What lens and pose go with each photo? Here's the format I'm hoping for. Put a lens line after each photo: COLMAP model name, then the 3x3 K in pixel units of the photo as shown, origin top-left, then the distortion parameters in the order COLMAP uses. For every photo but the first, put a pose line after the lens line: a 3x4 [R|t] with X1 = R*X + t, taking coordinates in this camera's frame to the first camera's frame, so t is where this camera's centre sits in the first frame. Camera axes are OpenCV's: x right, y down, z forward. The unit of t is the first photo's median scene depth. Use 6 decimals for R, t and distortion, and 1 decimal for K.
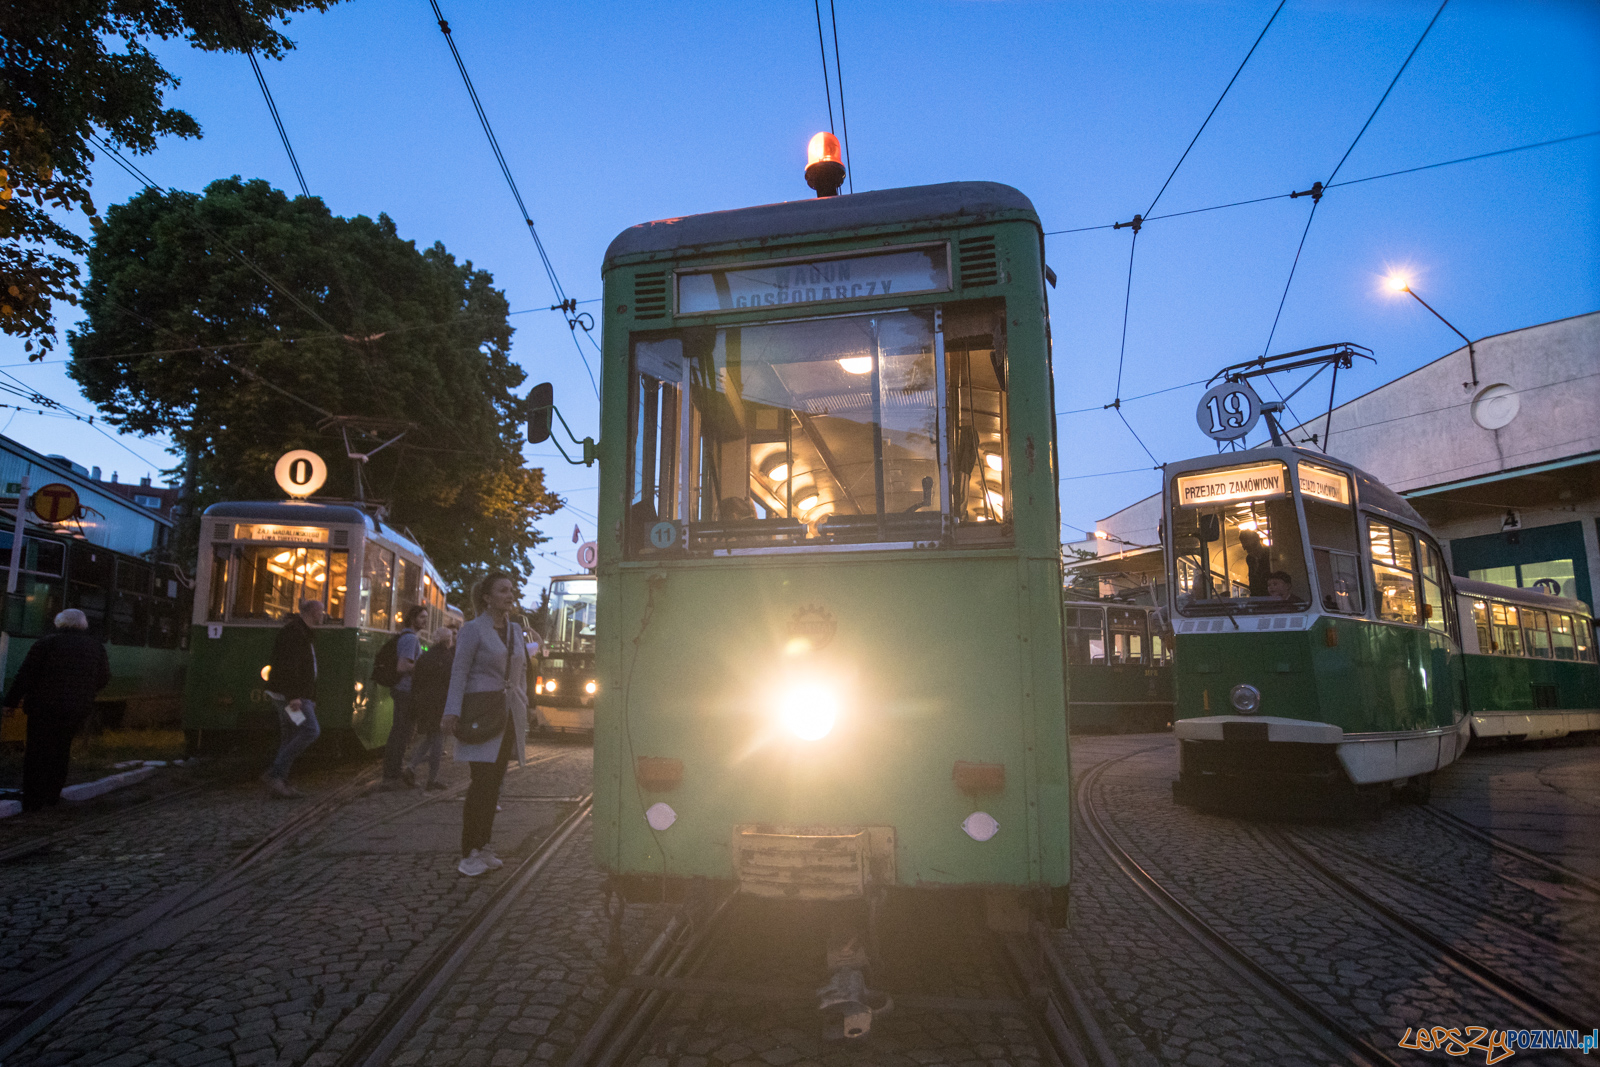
lens RADIAL K [[917.6, 0, 800.0], [0, 917.6, 533.5], [0, 0, 1]] dist [-0.003969, -0.002357]
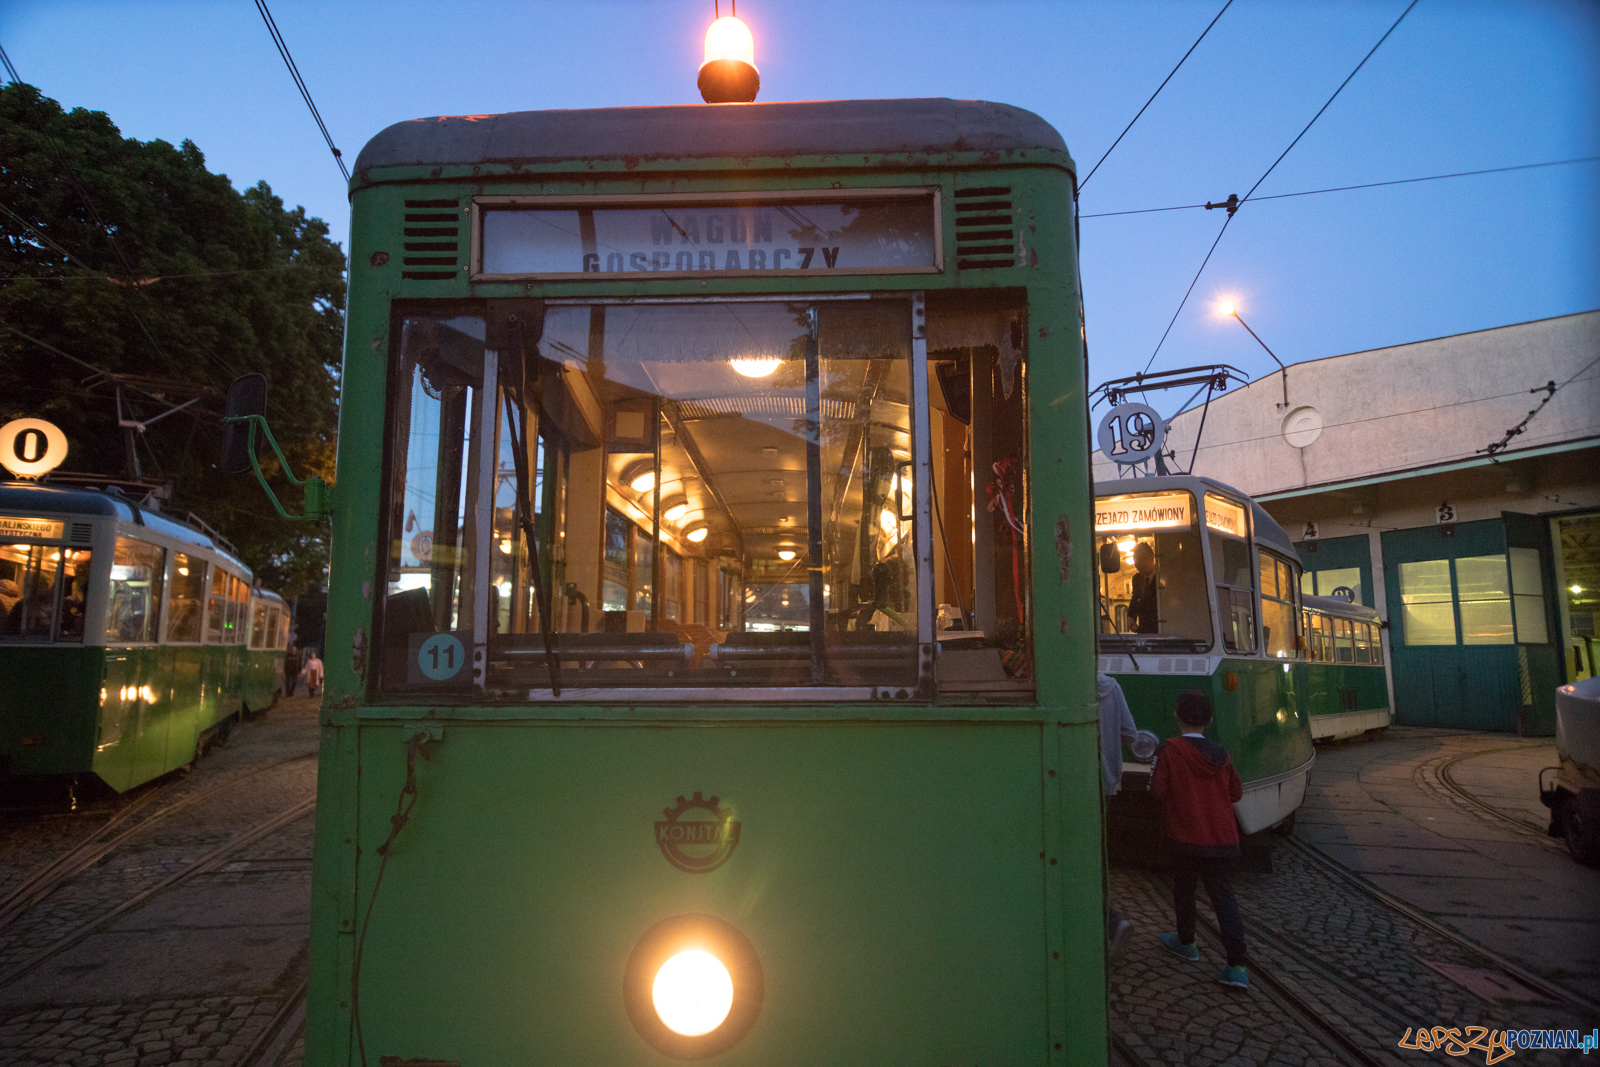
lens RADIAL K [[819.8, 0, 800.0], [0, 819.8, 533.5], [0, 0, 1]] dist [-0.003295, -0.002336]
pose [[0.984808, 0.027823, 0.171403, -0.008201], [-0.035209, 0.998571, 0.040205, -0.052044], [-0.170040, -0.045629, 0.984380, 0.224917]]
